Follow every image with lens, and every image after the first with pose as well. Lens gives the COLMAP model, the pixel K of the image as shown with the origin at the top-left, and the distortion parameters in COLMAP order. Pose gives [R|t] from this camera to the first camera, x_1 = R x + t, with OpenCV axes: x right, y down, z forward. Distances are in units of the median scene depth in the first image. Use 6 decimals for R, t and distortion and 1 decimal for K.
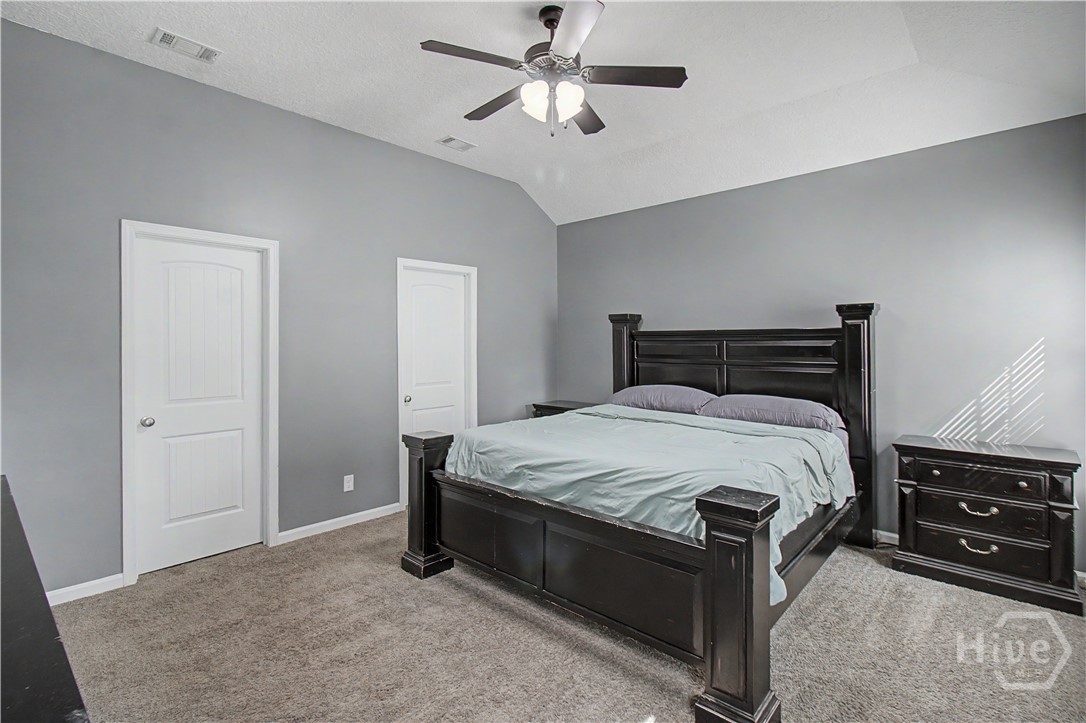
lens RADIAL K [[501.8, 0, 543.4], [0, 501.8, 345.9], [0, 0, 1]] dist [-0.000997, 0.000046]
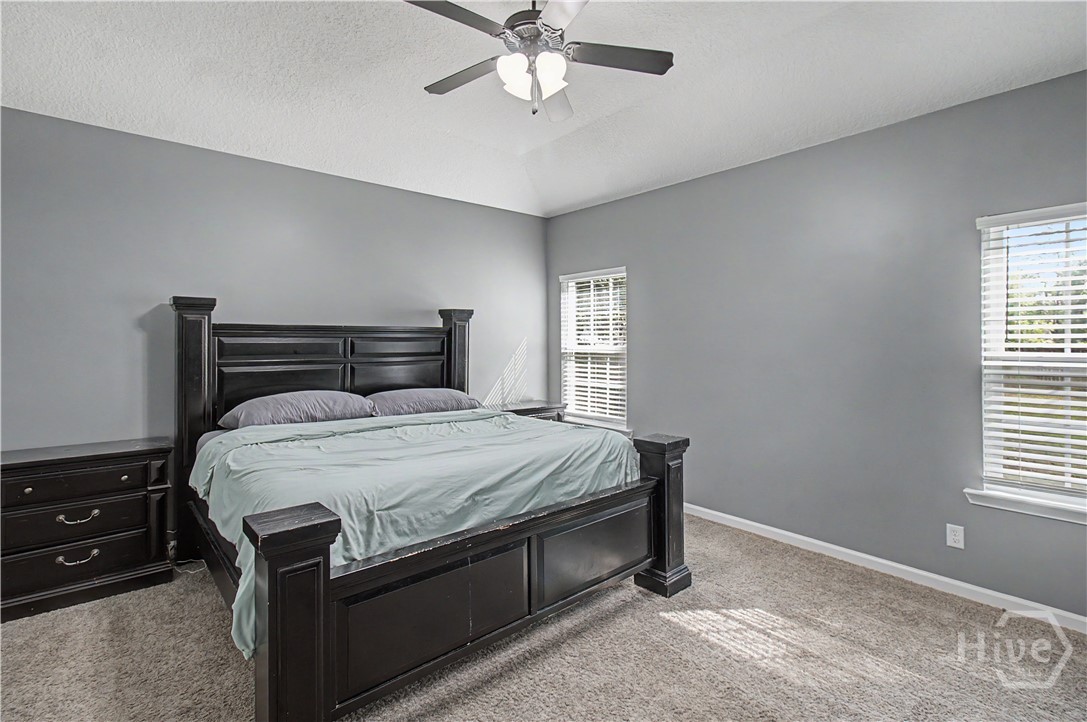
lens RADIAL K [[512.9, 0, 558.2], [0, 512.9, 338.4], [0, 0, 1]] dist [0.003249, 0.000571]
pose [[0.110169, 0.005780, 0.993896, -0.786815], [0.004202, 0.999971, -0.006281, -0.001141], [-0.993904, 0.004868, 0.110142, 0.731030]]
